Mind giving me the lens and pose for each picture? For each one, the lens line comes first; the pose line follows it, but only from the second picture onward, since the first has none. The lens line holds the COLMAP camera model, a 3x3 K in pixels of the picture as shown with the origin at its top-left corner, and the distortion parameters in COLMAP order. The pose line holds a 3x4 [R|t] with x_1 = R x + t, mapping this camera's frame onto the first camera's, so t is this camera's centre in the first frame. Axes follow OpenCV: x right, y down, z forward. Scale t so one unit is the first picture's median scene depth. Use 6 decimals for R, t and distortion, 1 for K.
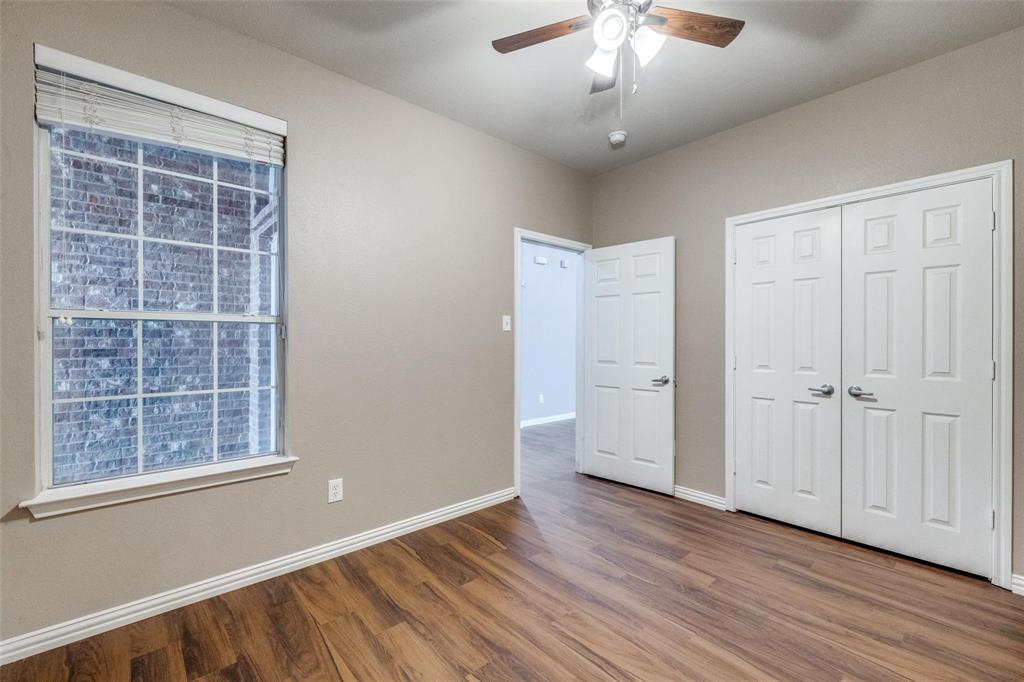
lens RADIAL K [[436.3, 0, 511.7], [0, 436.3, 342.0], [0, 0, 1]] dist [0.003130, -0.000086]
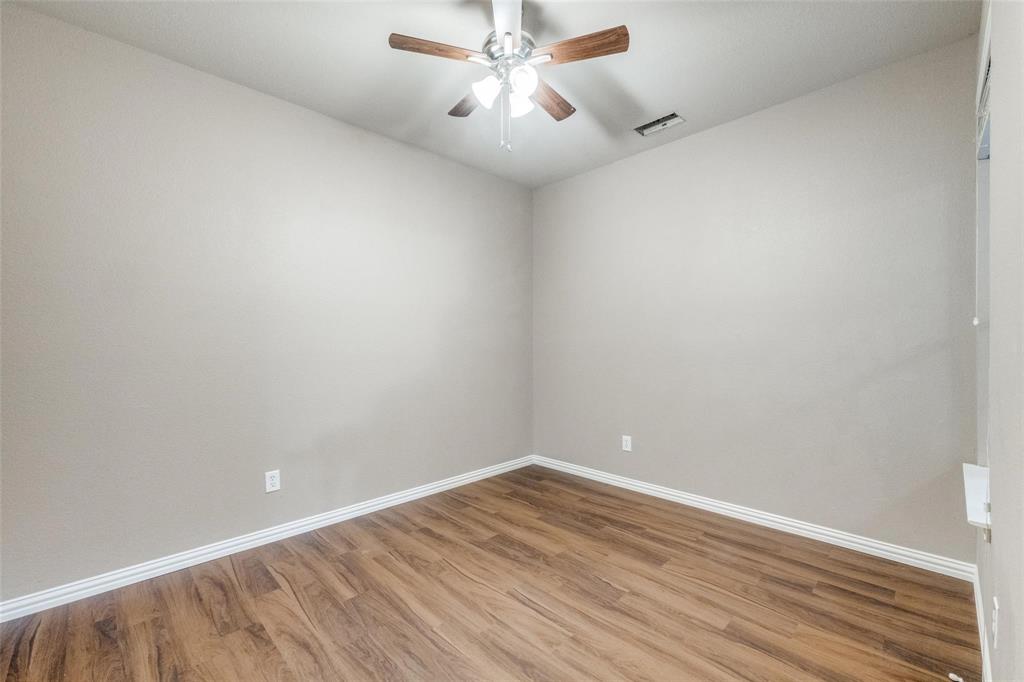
lens RADIAL K [[436.3, 0, 512.3], [0, 436.3, 342.4], [0, 0, 1]] dist [0.003130, -0.000086]
pose [[-0.998810, 0.004575, -0.048556, 0.283705], [0.004448, 0.999986, 0.002725, -0.008035], [0.048568, 0.002506, -0.998817, 2.057878]]
